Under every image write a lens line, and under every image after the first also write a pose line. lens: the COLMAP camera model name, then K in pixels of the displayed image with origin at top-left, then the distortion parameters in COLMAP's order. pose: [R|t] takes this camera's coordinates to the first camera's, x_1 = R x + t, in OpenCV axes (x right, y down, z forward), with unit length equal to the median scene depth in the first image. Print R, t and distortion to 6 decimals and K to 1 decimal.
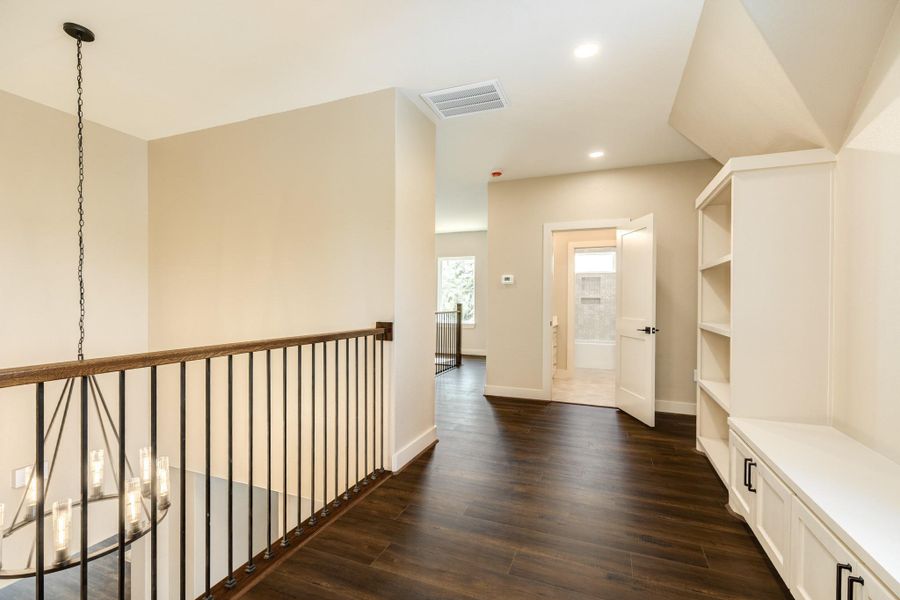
lens RADIAL K [[429.8, 0, 437.2], [0, 429.8, 302.7], [0, 0, 1]] dist [0.000071, -0.000017]
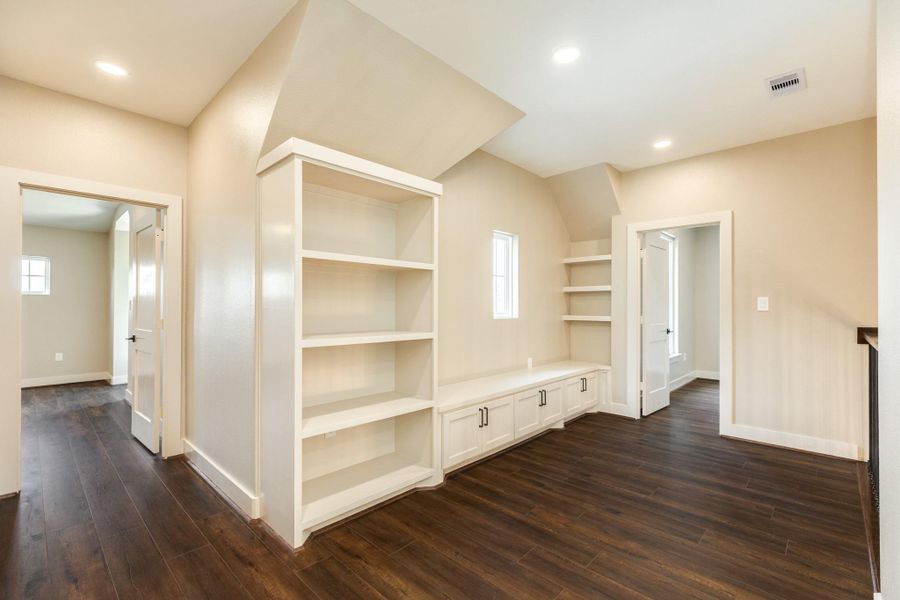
lens RADIAL K [[403.7, 0, 451.7], [0, 403.7, 302.3], [0, 0, 1]] dist [-0.000418, -0.000216]
pose [[-0.938826, -0.003215, 0.344376, 0.274530], [-0.004379, 0.999987, -0.002601, -0.007447], [-0.344363, -0.003949, -0.938828, 1.969788]]
